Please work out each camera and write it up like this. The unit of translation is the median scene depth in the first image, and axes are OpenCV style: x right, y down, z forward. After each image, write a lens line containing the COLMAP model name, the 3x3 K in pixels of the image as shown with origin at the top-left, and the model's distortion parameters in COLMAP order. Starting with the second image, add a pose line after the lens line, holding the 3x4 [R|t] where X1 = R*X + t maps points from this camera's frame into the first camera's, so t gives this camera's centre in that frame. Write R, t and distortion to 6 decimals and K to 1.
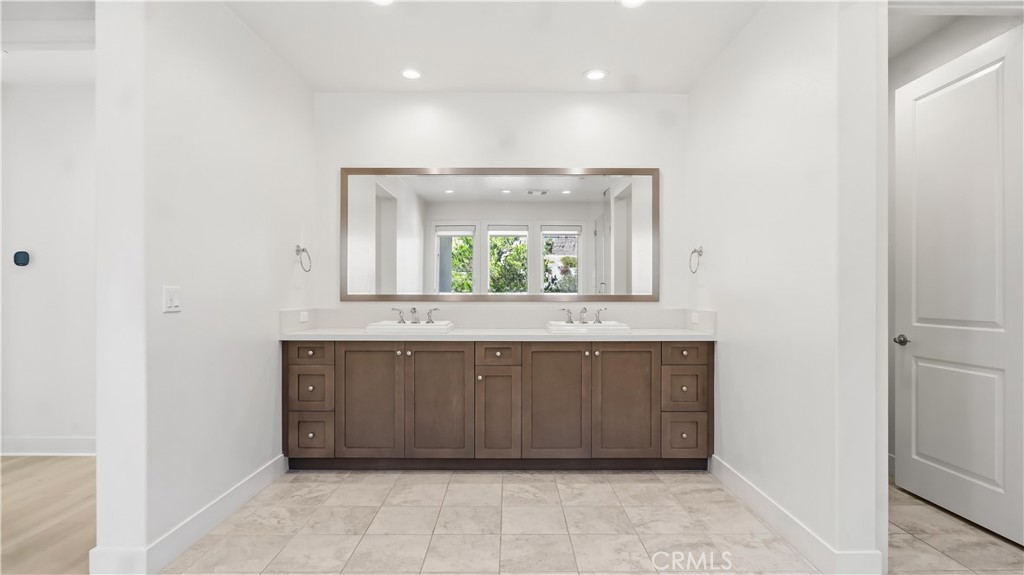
lens RADIAL K [[505.2, 0, 511.4], [0, 505.2, 291.2], [0, 0, 1]] dist [-0.001788, -0.001315]
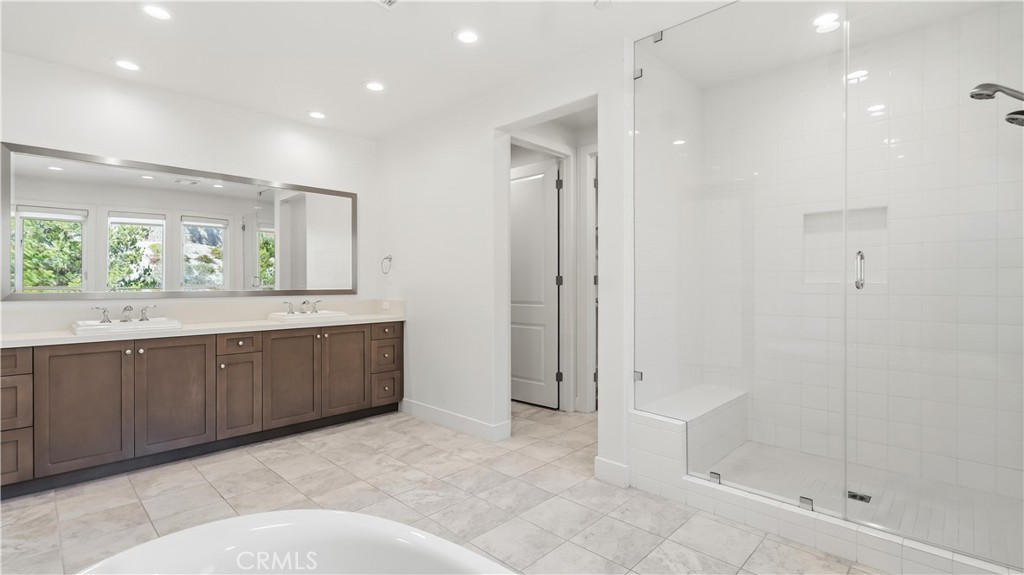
lens RADIAL K [[470.4, 0, 511.9], [0, 470.4, 285.0], [0, 0, 1]] dist [0.000313, -0.000329]
pose [[0.695320, -0.005410, 0.718680, -0.360870], [-0.000150, 0.999971, 0.007672, -0.015354], [-0.718701, -0.005443, 0.695298, -0.172065]]
